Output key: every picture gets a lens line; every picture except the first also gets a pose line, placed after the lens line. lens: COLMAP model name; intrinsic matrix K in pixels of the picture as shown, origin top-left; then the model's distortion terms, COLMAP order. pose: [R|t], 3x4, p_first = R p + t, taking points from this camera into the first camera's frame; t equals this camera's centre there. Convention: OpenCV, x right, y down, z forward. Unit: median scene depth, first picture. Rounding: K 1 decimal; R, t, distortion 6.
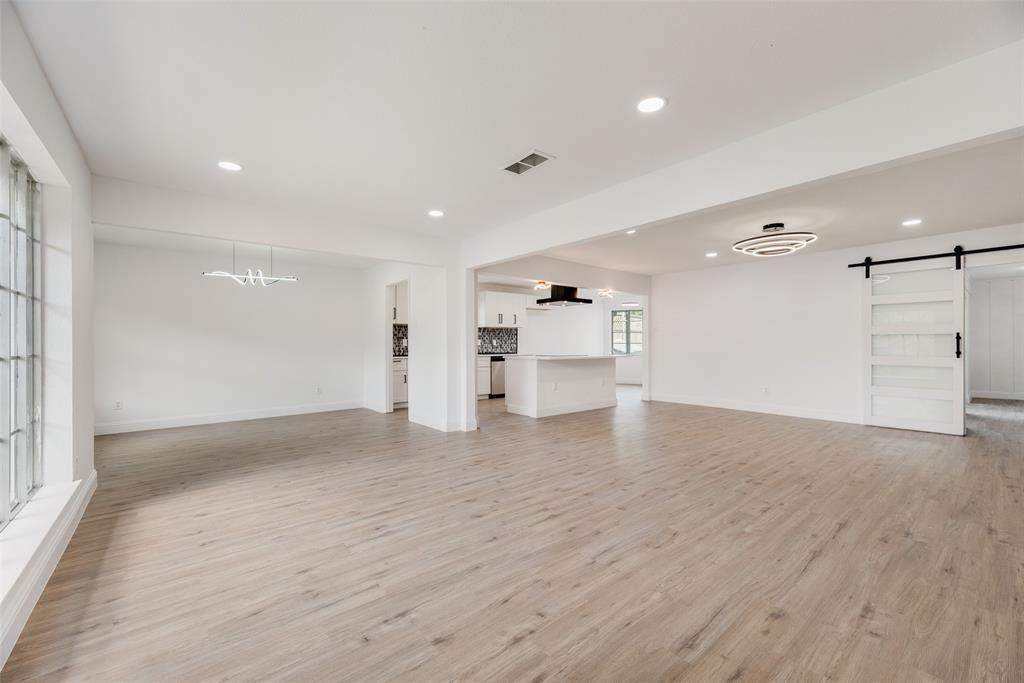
lens RADIAL K [[411.7, 0, 511.3], [0, 411.7, 343.5], [0, 0, 1]] dist [0.000805, 0.000005]
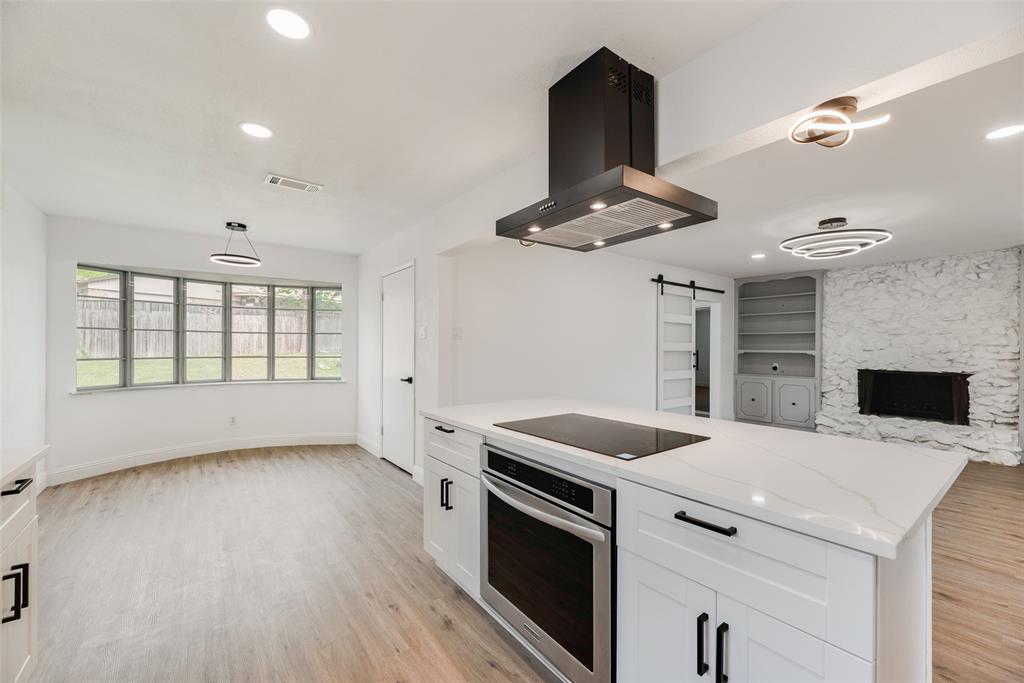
lens RADIAL K [[411.7, 0, 510.5], [0, 411.7, 344.5], [0, 0, 1]] dist [0.000805, 0.000005]
pose [[0.046356, 0.005704, 0.998909, -0.280022], [-0.007556, 0.999957, -0.005359, -0.045749], [-0.998896, -0.007299, 0.046398, 2.194510]]
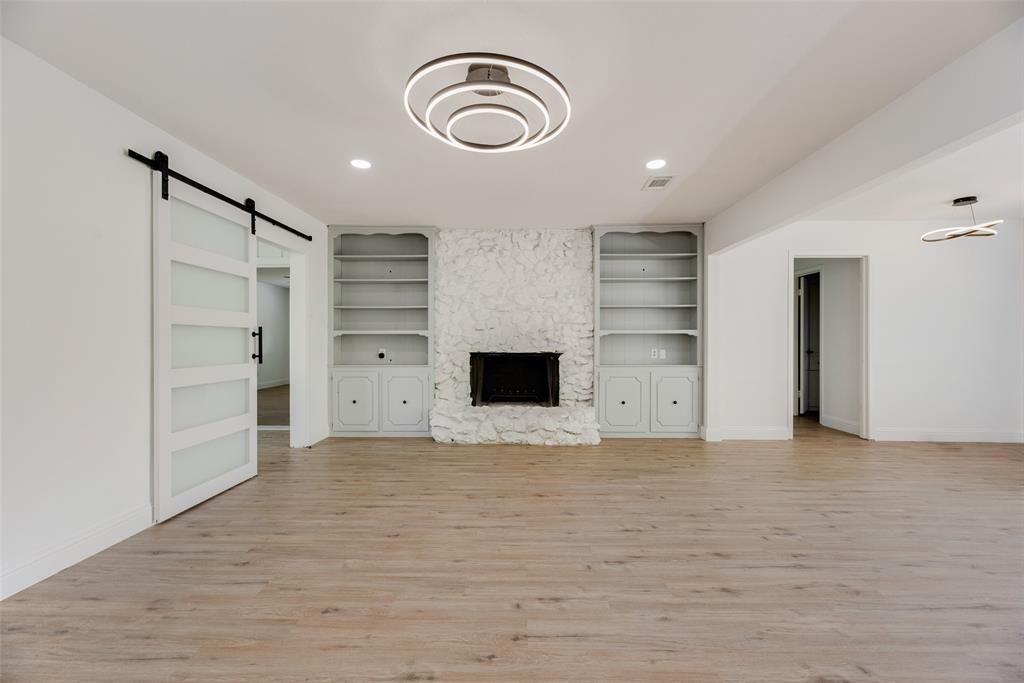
lens RADIAL K [[411.7, 0, 513.1], [0, 411.7, 345.1], [0, 0, 1]] dist [0.000805, 0.000005]
pose [[-0.754467, -0.005511, 0.656315, 0.455365], [0.000356, 0.999961, 0.008806, -0.001205], [-0.656338, 0.006877, -0.754435, 1.806516]]
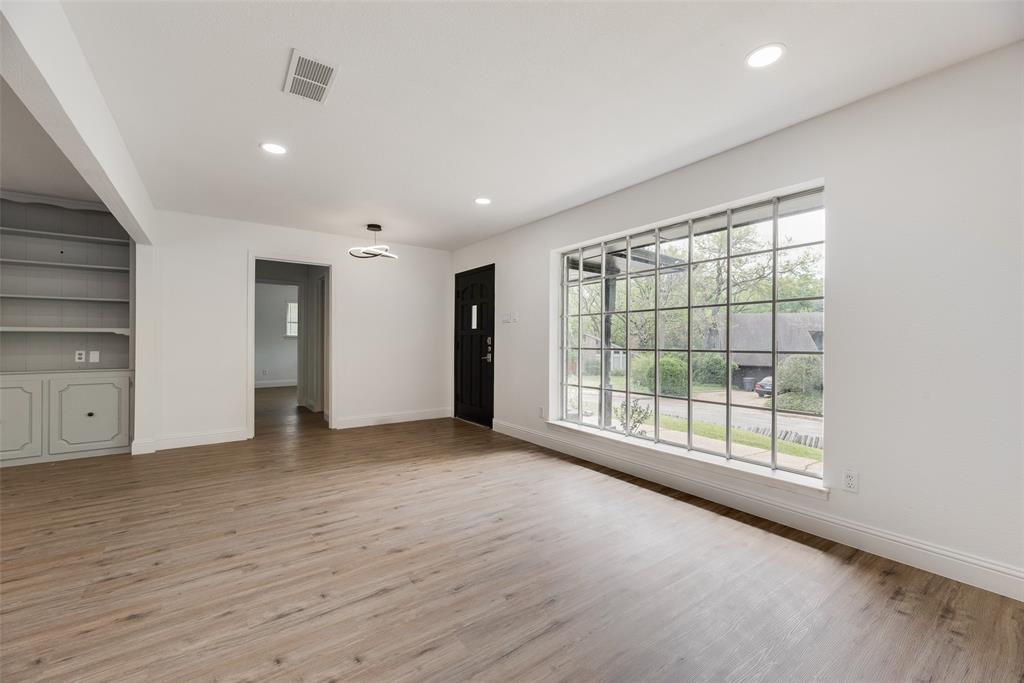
lens RADIAL K [[411.7, 0, 513.9], [0, 411.7, 348.2], [0, 0, 1]] dist [0.000805, 0.000005]
pose [[-0.998168, -0.000458, 0.060503, -0.308407], [0.000462, 0.999884, 0.015204, 0.000434], [-0.060503, 0.015204, -0.998052, 1.487555]]
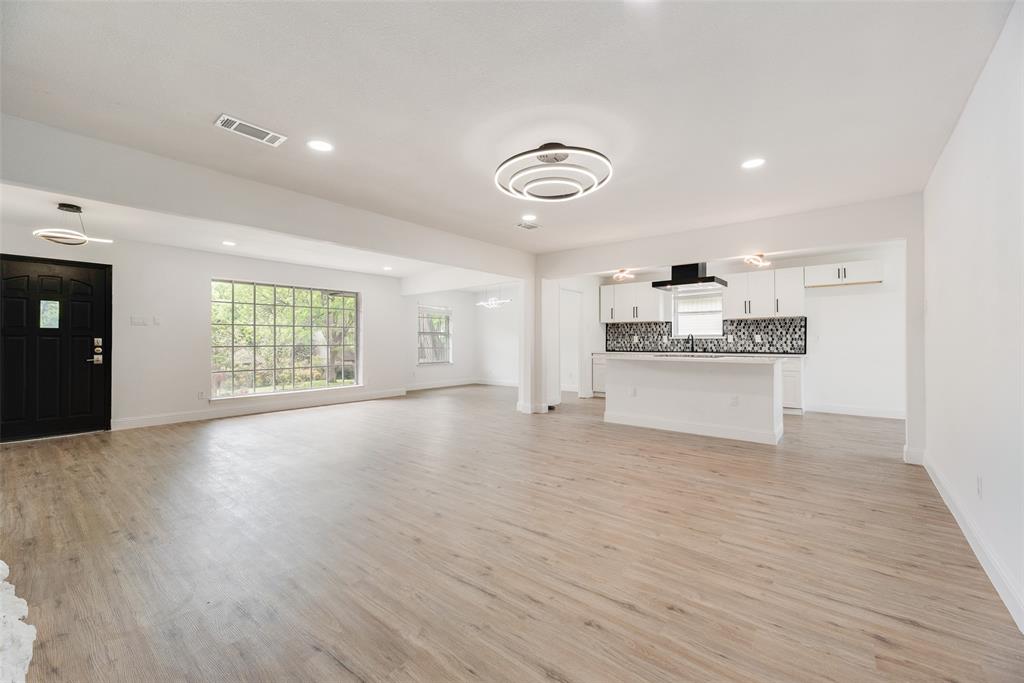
lens RADIAL K [[411.7, 0, 511.3], [0, 411.7, 339.4], [0, 0, 1]] dist [0.000805, 0.000005]
pose [[0.190107, -0.001858, -0.981762, 1.686252], [0.004185, 0.999991, -0.001082, -0.004567], [0.981755, -0.003903, 0.190113, 1.133049]]
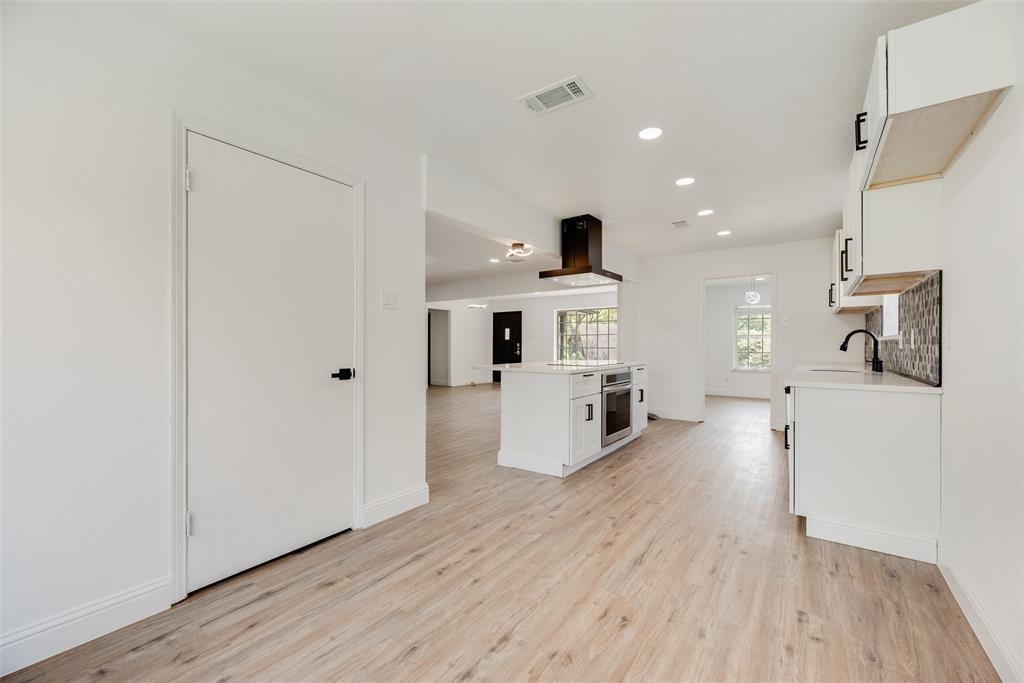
lens RADIAL K [[411.7, 0, 512.0], [0, 411.7, 345.3], [0, 0, 1]] dist [0.000805, 0.000005]
pose [[-0.968510, 0.003243, -0.248954, 0.812350], [0.004084, 0.999988, -0.002863, 0.007689], [0.248942, -0.003789, -0.968511, 3.316773]]
